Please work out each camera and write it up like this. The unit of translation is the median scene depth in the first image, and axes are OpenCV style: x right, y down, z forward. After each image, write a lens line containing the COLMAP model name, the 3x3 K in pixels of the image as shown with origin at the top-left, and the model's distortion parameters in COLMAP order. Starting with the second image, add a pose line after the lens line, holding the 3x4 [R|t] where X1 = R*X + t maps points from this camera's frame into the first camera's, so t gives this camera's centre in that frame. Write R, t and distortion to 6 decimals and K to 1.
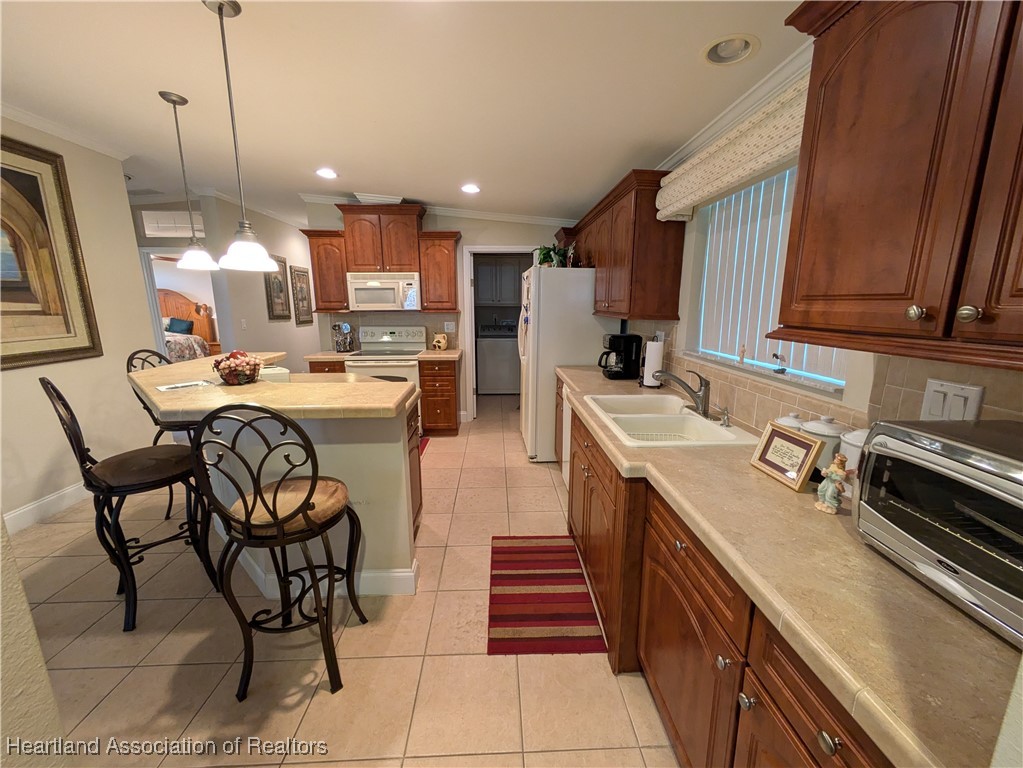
lens RADIAL K [[402.1, 0, 512.0], [0, 402.1, 383.6], [0, 0, 1]] dist [-0.002889, -0.000364]
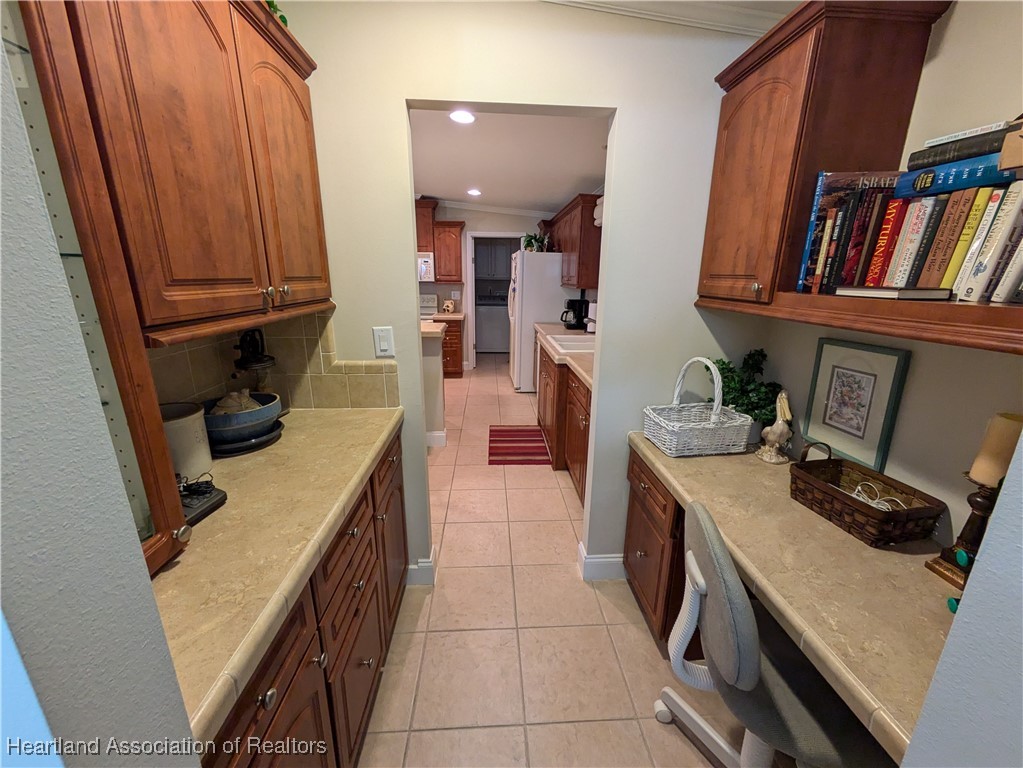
lens RADIAL K [[402.1, 0, 512.0], [0, 402.1, 383.6], [0, 0, 1]] dist [-0.002889, -0.000364]
pose [[0.999793, 0.008554, 0.018459, 0.005699], [-0.009661, 0.998106, 0.060746, 0.079508], [-0.017905, -0.060912, 0.997983, -0.395783]]
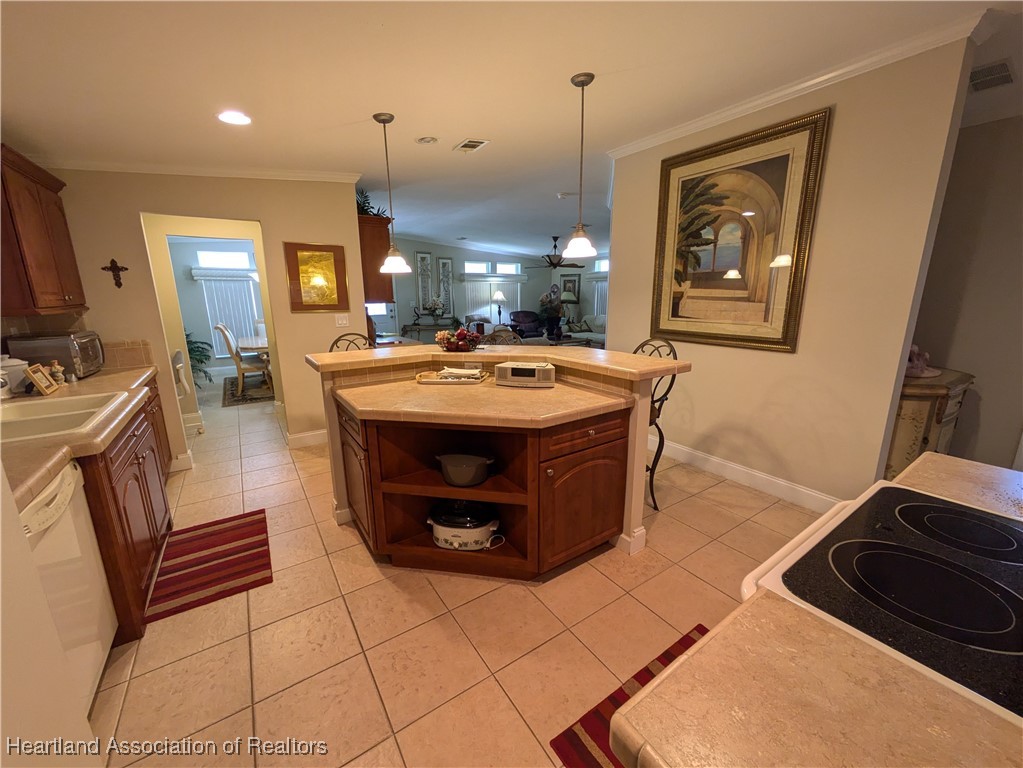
lens RADIAL K [[402.1, 0, 512.0], [0, 402.1, 383.6], [0, 0, 1]] dist [-0.002889, -0.000364]
pose [[-0.854048, 0.121152, -0.505889, -0.069839], [-0.097893, 0.917695, 0.385035, -0.236769], [0.510900, 0.378361, -0.771896, 1.173184]]
